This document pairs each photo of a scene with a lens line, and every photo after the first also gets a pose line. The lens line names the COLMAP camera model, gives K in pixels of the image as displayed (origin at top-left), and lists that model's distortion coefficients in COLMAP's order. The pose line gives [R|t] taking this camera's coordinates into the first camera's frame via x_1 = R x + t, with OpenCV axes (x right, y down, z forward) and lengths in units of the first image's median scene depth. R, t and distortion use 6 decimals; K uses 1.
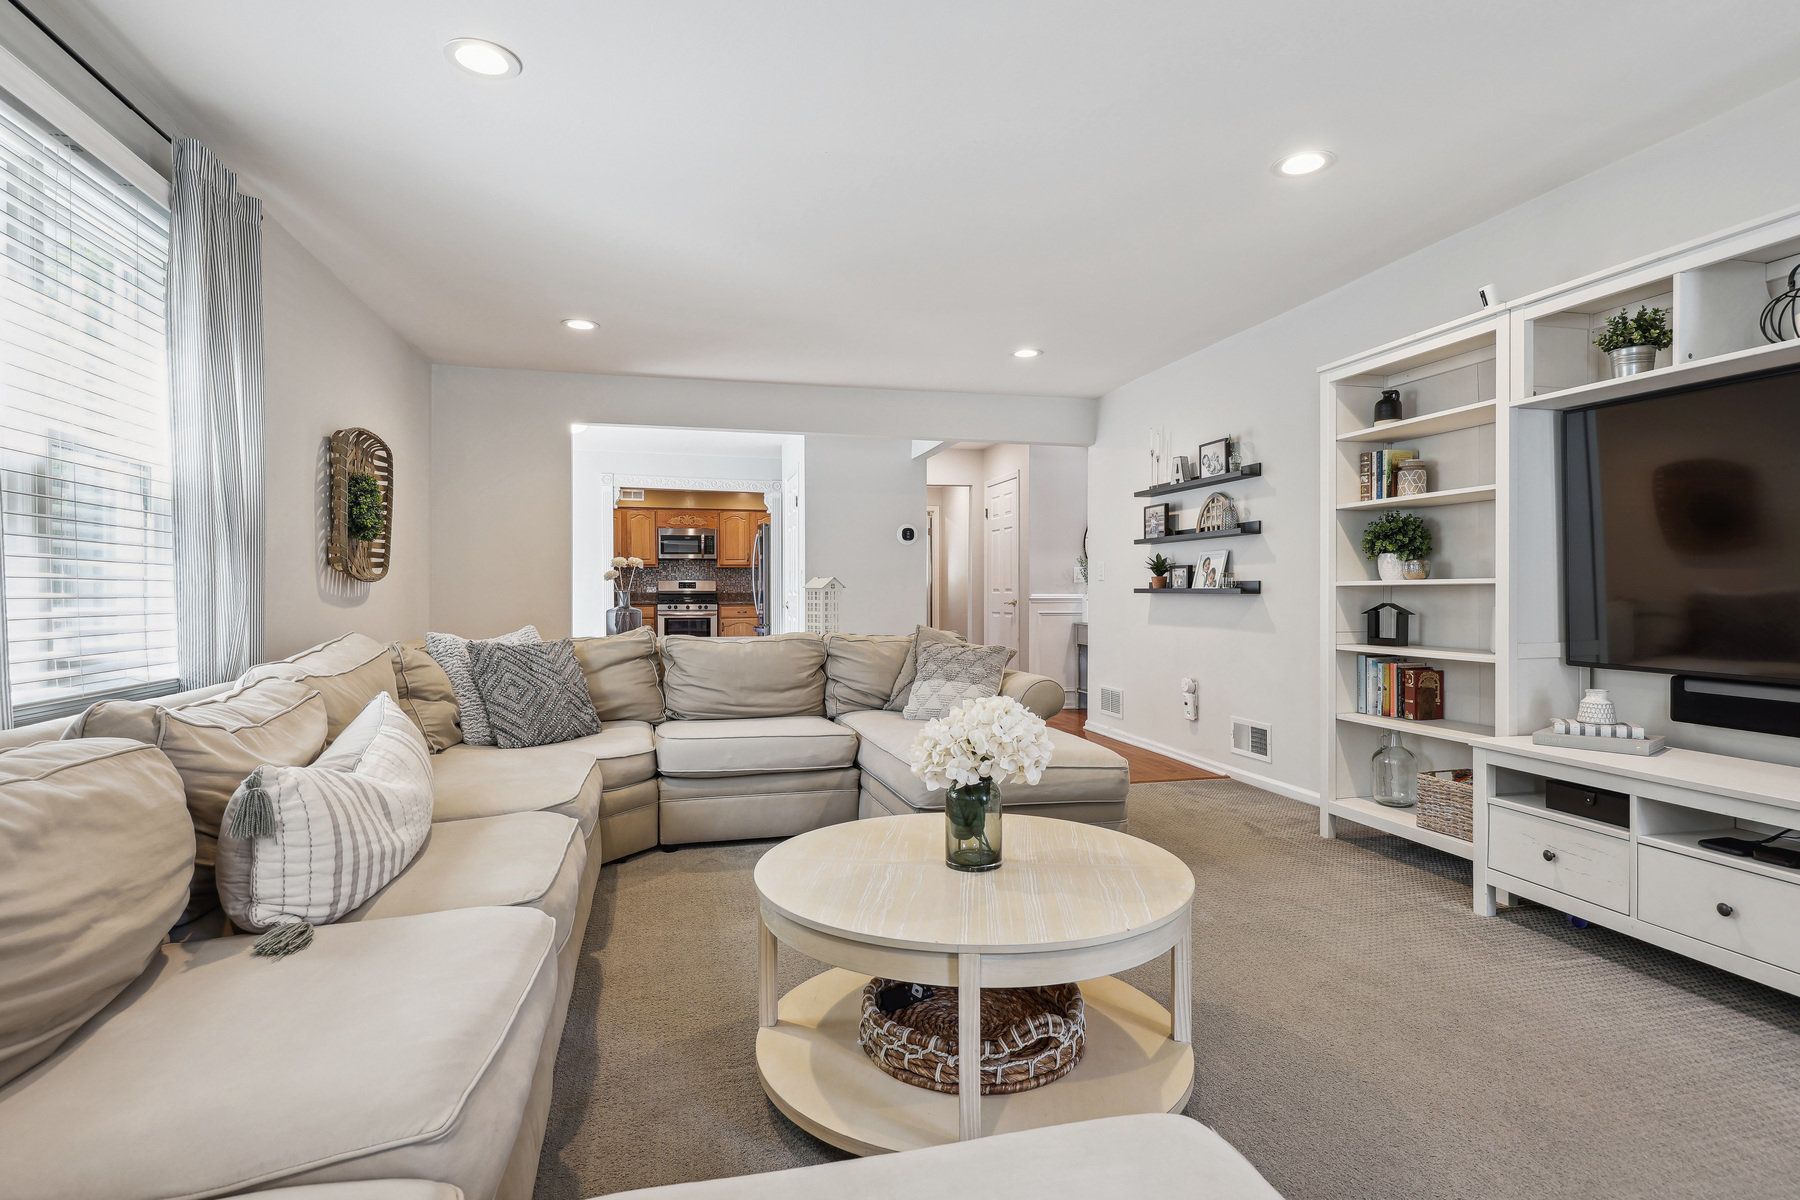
lens RADIAL K [[938.8, 0, 902.8], [0, 938.8, 597.9], [0, 0, 1]] dist [0.013714, -0.000005]
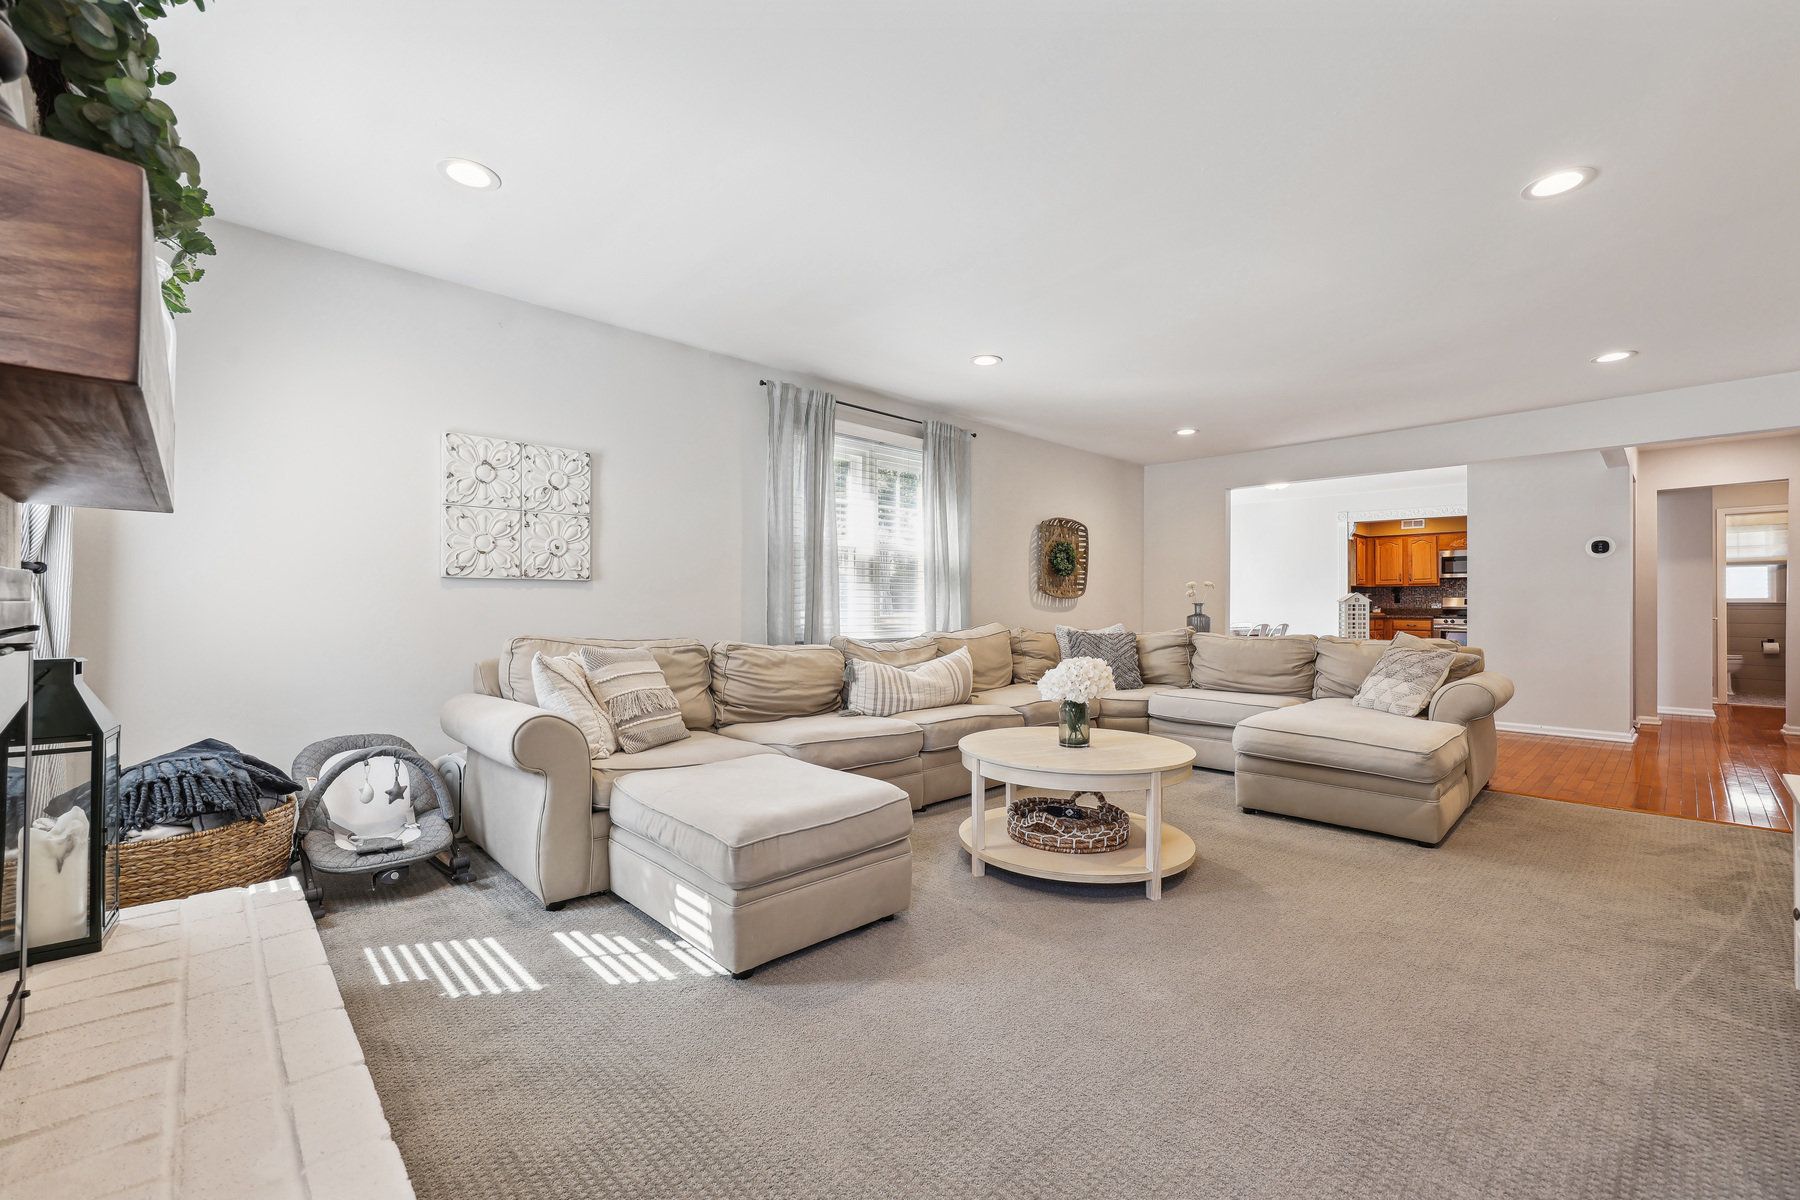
lens RADIAL K [[738.9, 0, 884.9], [0, 738.9, 604.0], [0, 0, 1]] dist [0.001072, 0.000180]
pose [[0.481334, -0.000202, -0.876537, 0.322243], [-0.011272, 0.999916, -0.006420, 0.004103], [0.876465, 0.012970, 0.481291, -0.010960]]
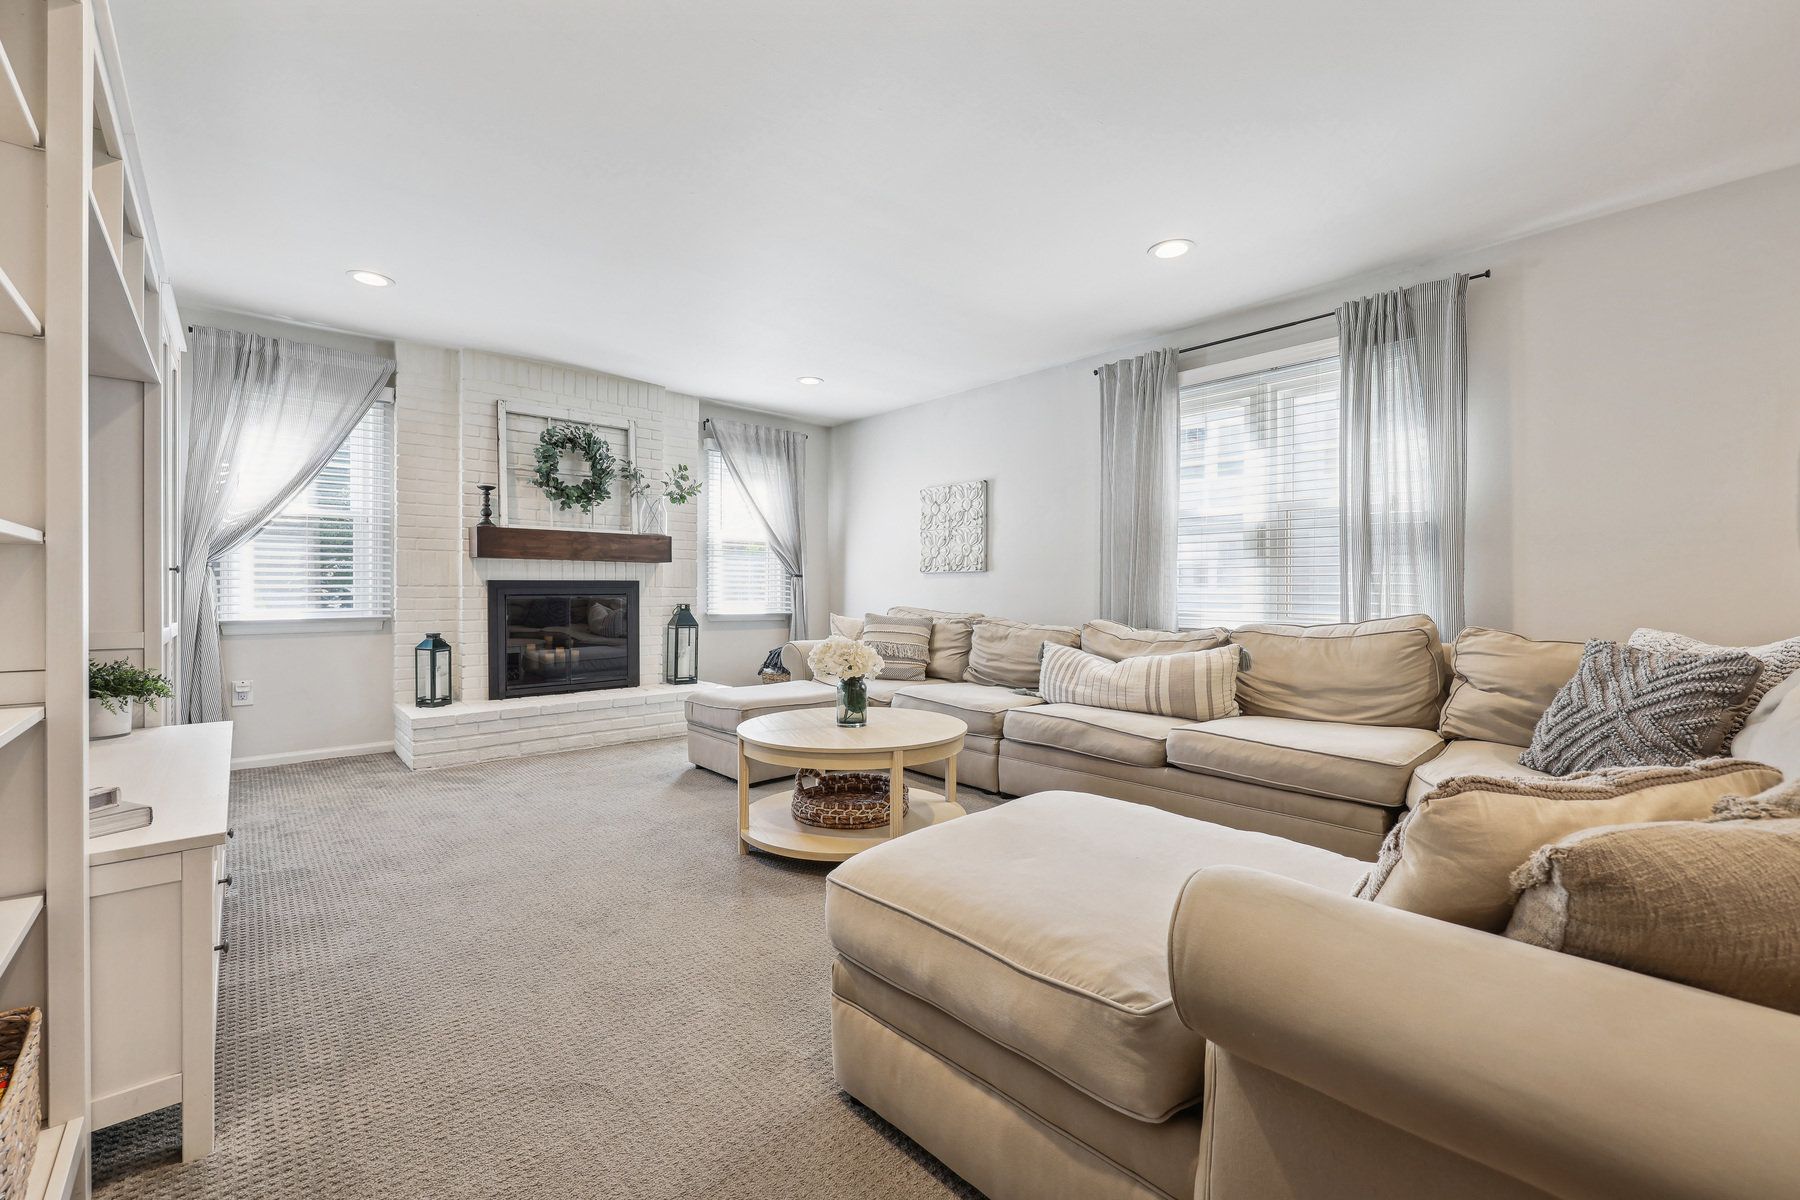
lens RADIAL K [[738.9, 0, 909.6], [0, 738.9, 586.6], [0, 0, 1]] dist [0.001072, 0.000180]
pose [[-0.880835, 0.001174, -0.473422, 0.181876], [-0.000016, 0.999997, 0.002510, 0.000317], [0.473423, 0.002219, -0.880832, 0.649160]]
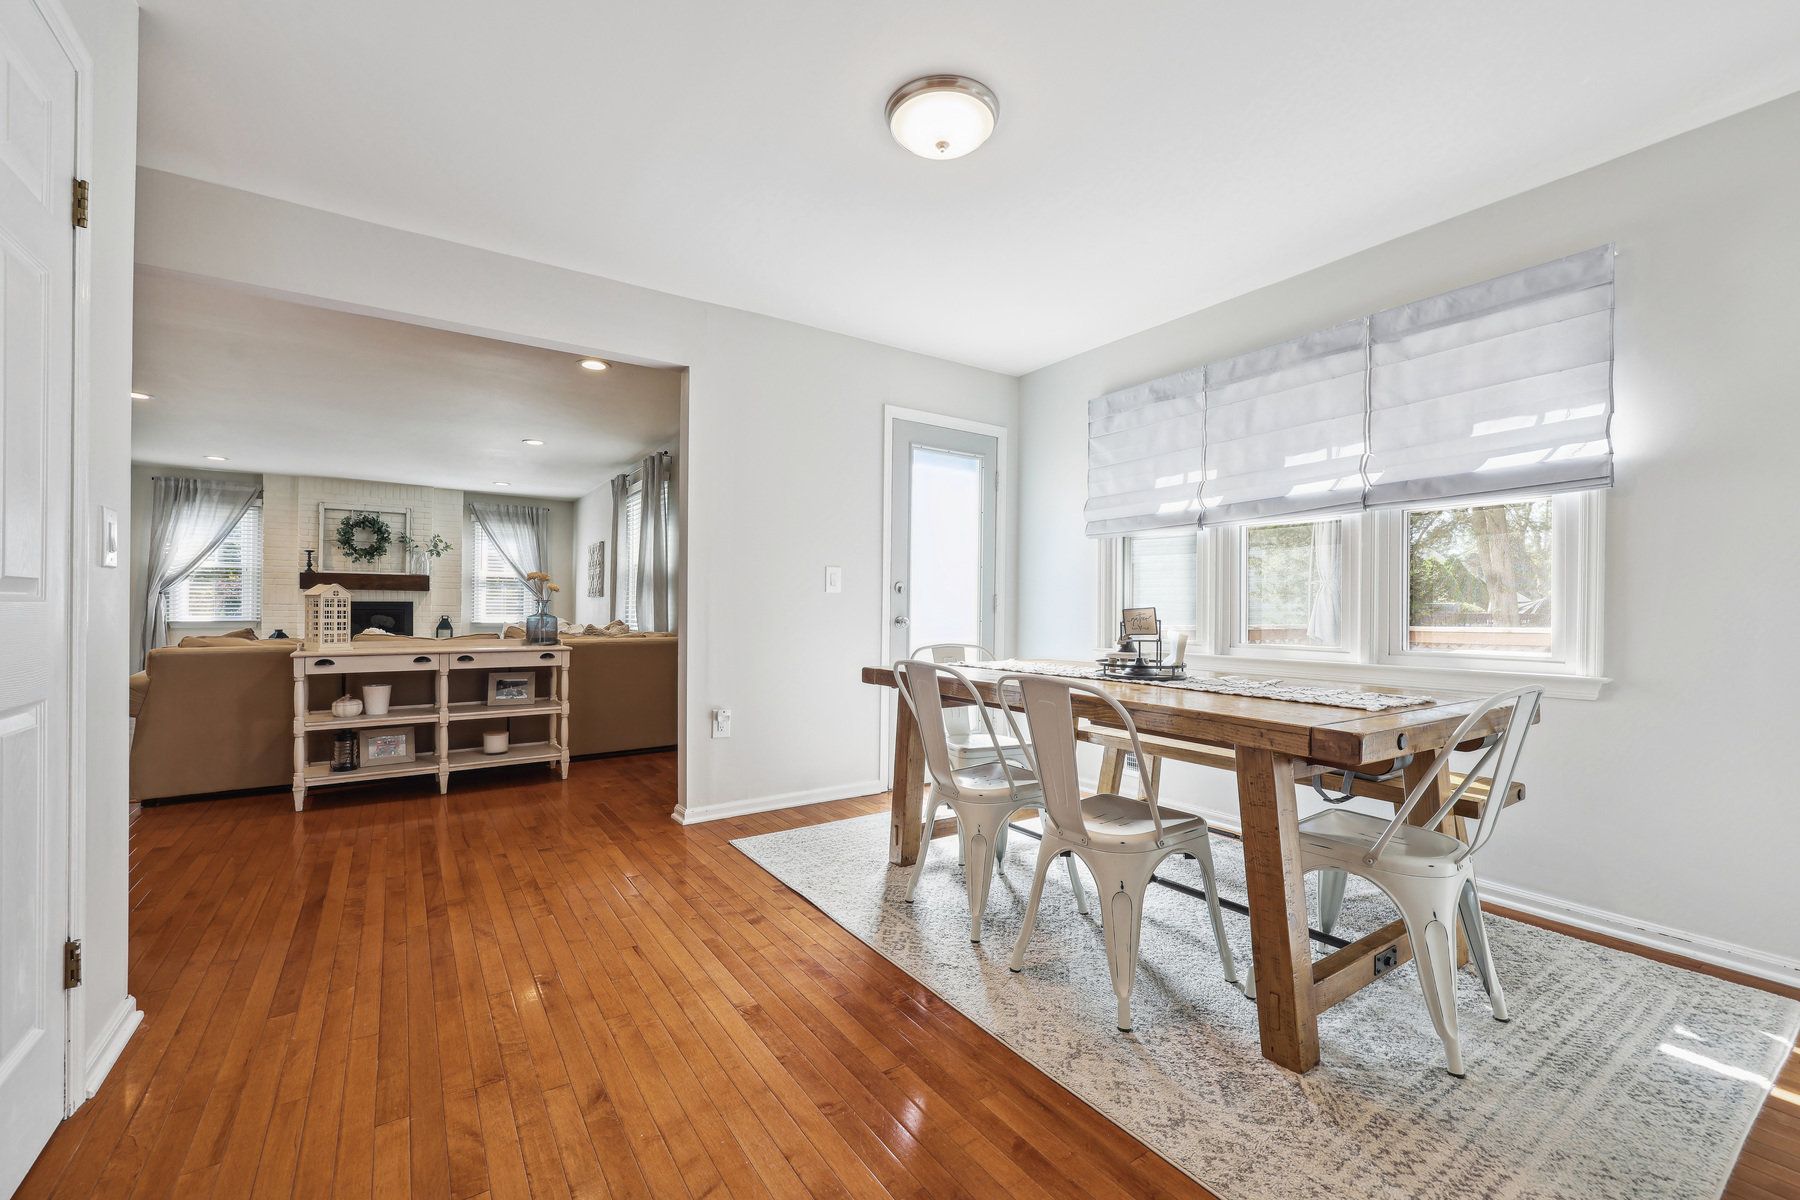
lens RADIAL K [[738.9, 0, 889.0], [0, 738.9, 599.7], [0, 0, 1]] dist [0.001072, 0.000180]
pose [[-0.941150, -0.008377, -0.337885, -0.254963], [-0.006553, 0.999957, -0.006539, -0.004307], [0.337925, -0.003940, -0.941165, 1.306722]]
